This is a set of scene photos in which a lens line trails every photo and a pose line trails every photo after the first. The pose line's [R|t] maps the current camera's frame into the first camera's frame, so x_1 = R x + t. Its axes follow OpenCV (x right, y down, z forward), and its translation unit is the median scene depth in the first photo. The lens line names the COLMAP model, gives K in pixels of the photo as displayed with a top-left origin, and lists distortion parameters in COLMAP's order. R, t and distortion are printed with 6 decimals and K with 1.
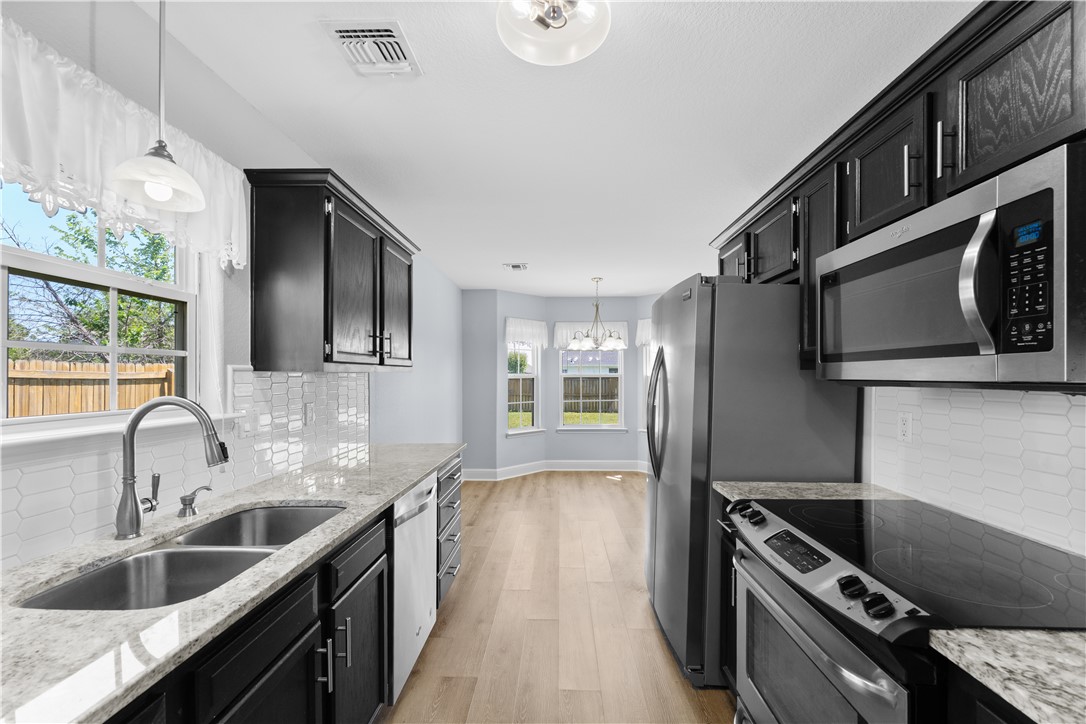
lens RADIAL K [[446.5, 0, 544.6], [0, 446.5, 378.6], [0, 0, 1]] dist [-0.000675, -0.000436]
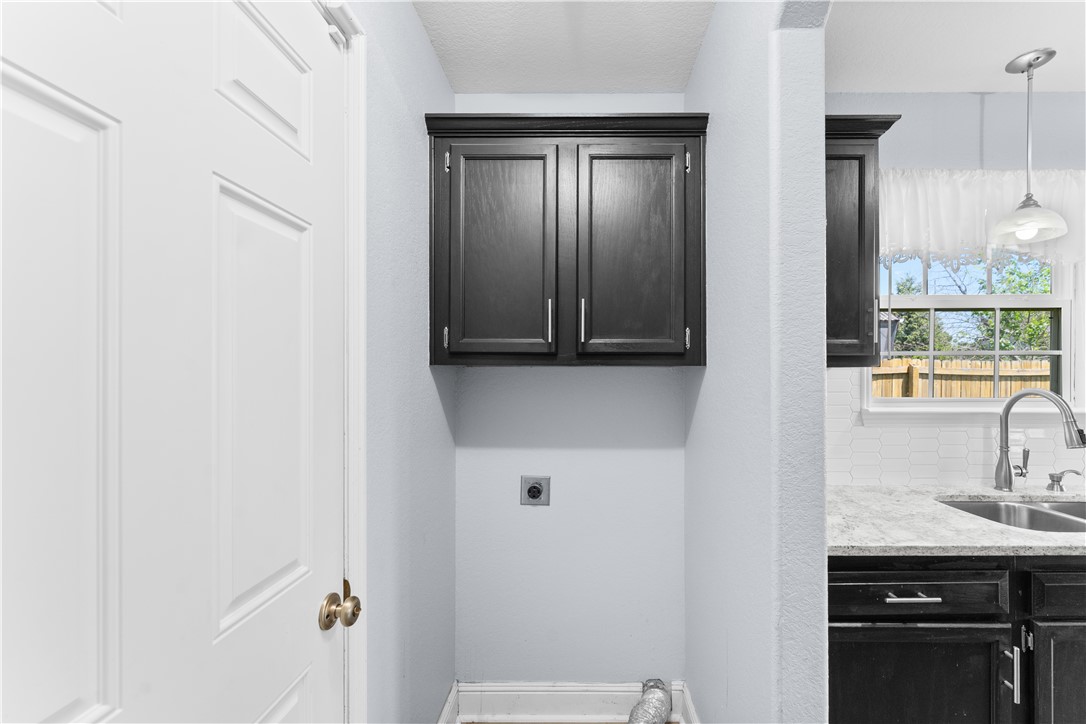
lens RADIAL K [[510.5, 0, 543.8], [0, 510.5, 375.4], [0, 0, 1]] dist [-0.000121, 0.000149]
pose [[0.031260, 0.003435, -0.999505, 0.559013], [-0.003740, 0.999987, 0.003320, 0.001916], [0.999504, 0.003634, 0.031273, -0.439610]]
